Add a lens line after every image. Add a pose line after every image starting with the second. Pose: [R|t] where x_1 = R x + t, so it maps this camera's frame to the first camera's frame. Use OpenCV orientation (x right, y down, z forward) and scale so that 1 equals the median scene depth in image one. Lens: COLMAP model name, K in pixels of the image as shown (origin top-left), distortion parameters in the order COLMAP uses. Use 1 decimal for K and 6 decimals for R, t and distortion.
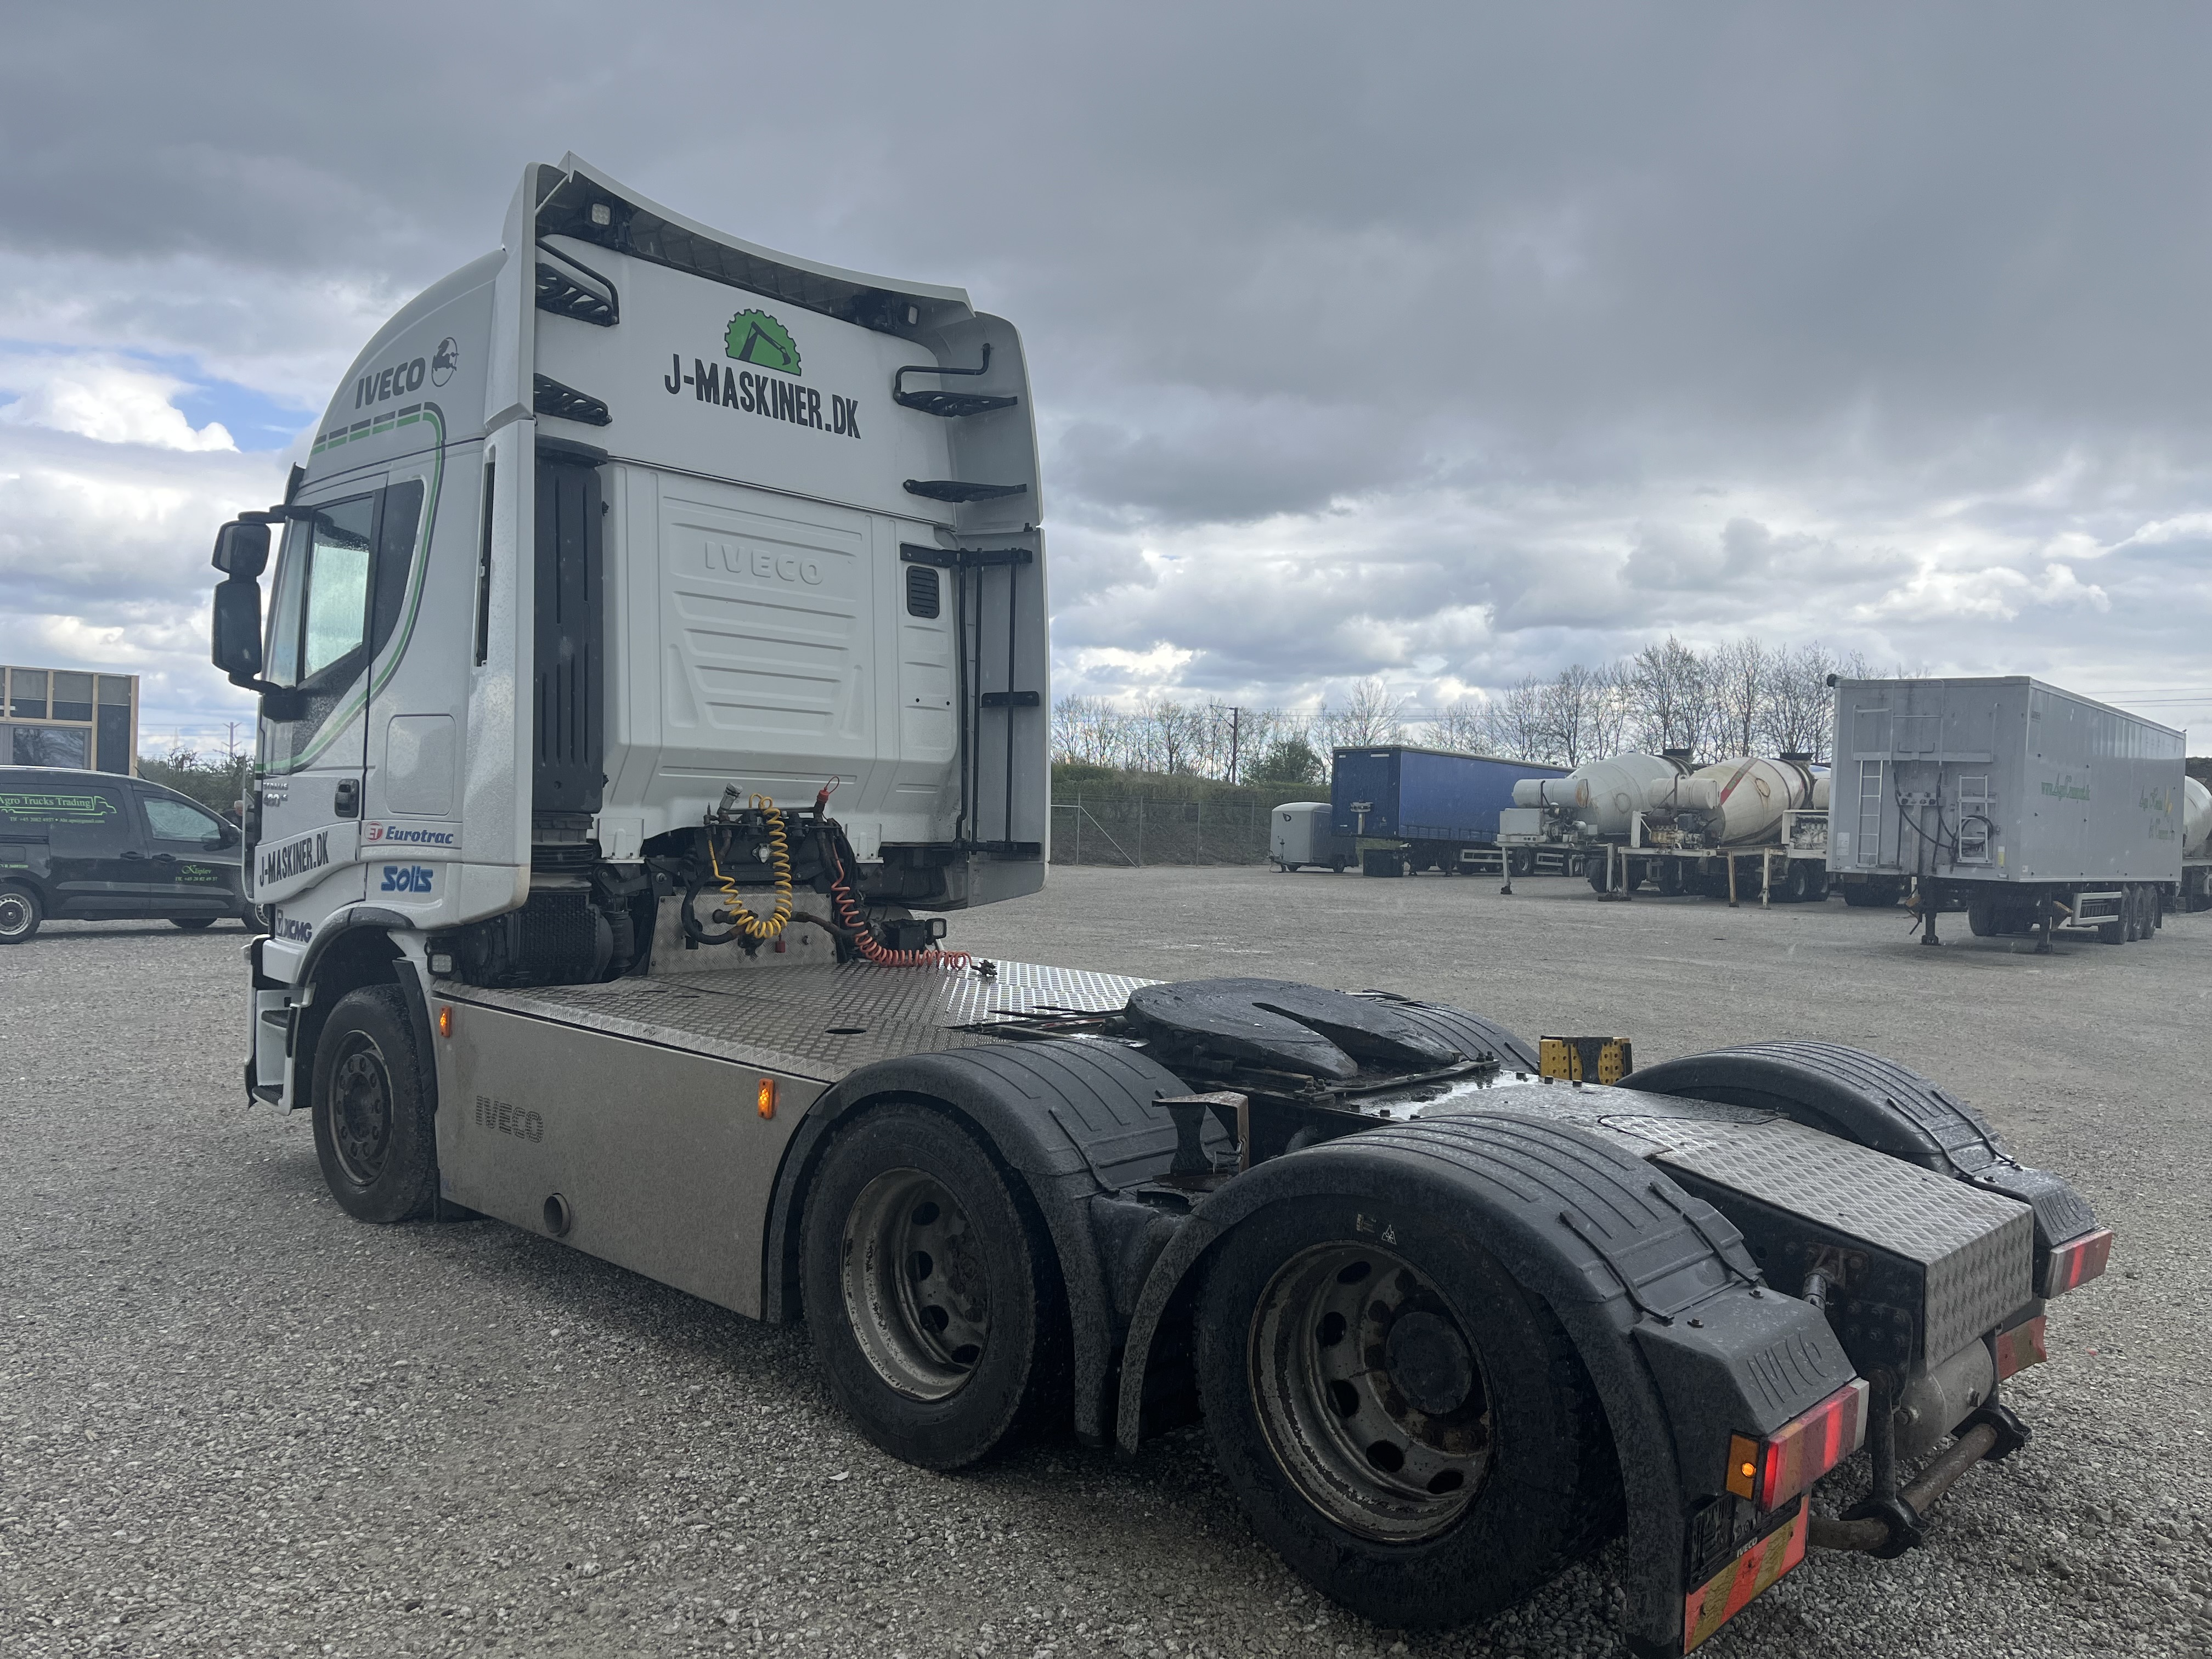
lens RADIAL K [[1656.5, 0, 1106.0], [0, 1656.5, 829.5], [0, 0, 1]] dist [0.082267, -0.154605]
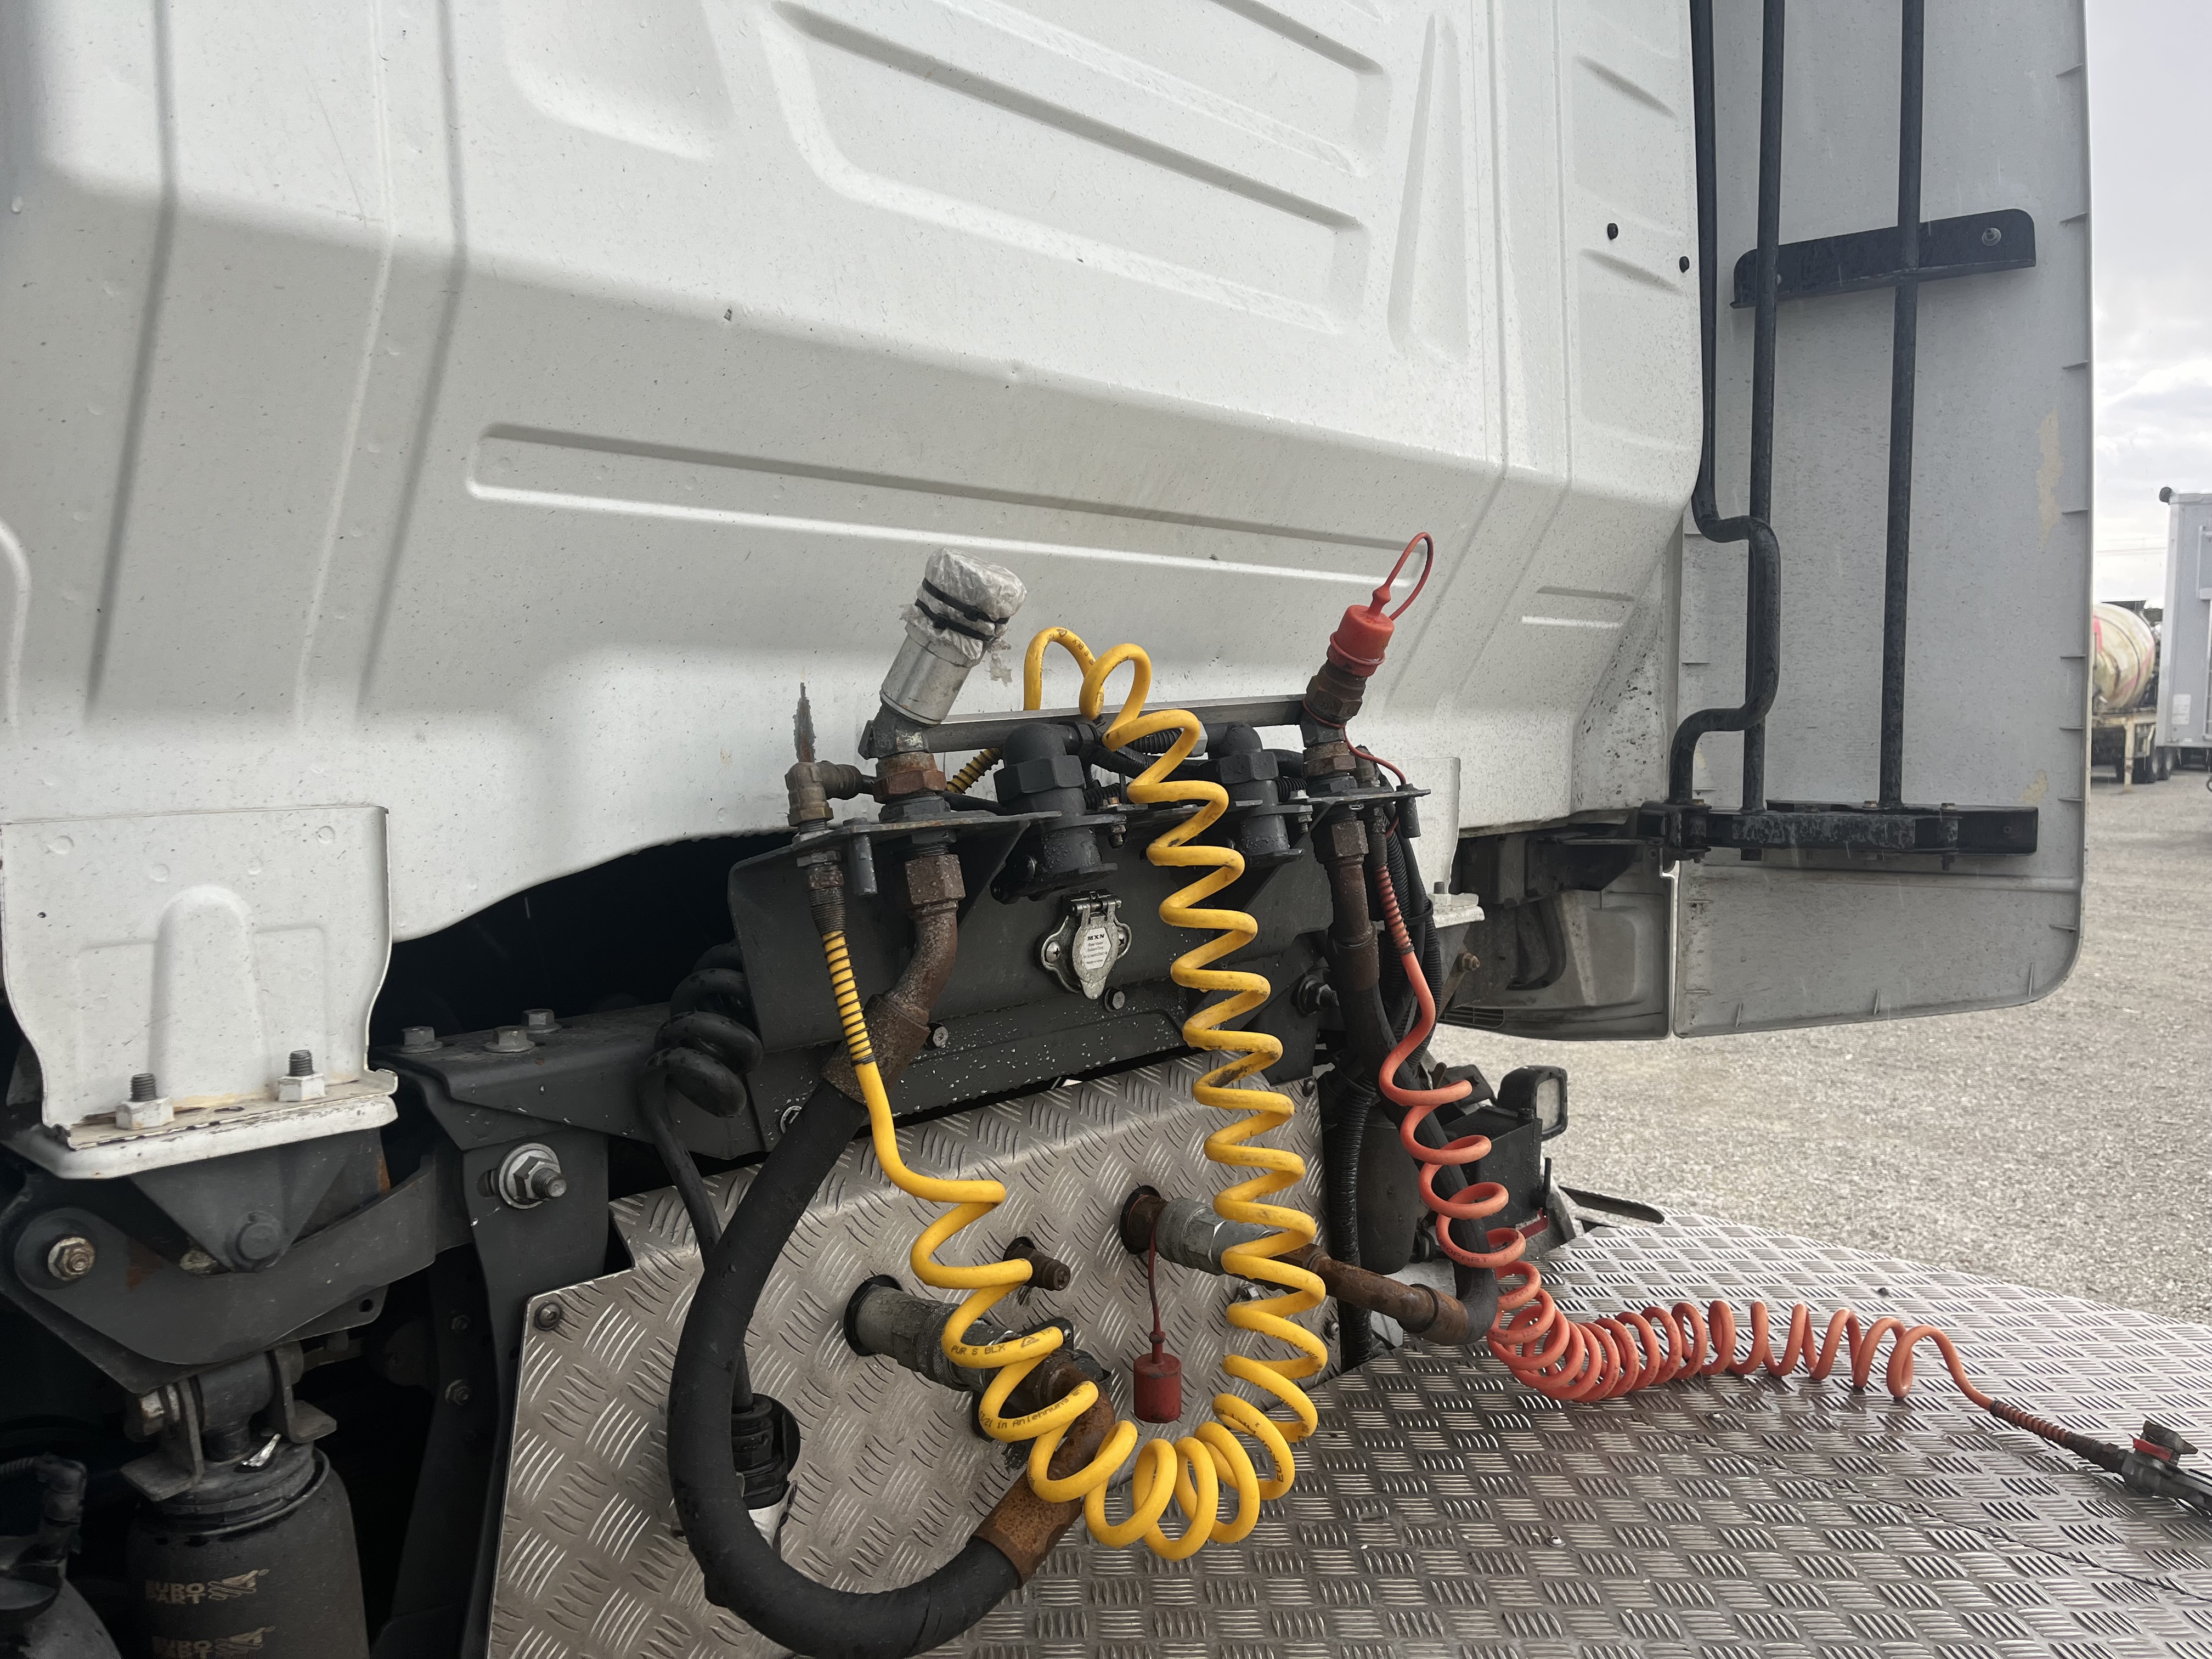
lens RADIAL K [[1656.5, 0, 1106.0], [0, 1656.5, 829.5], [0, 0, 1]] dist [0.082267, -0.154605]
pose [[0.999680, -0.025217, 0.001977, -0.206760], [0.025011, 0.997124, 0.071537, -0.012819], [-0.003775, -0.071464, 0.997436, 0.821611]]
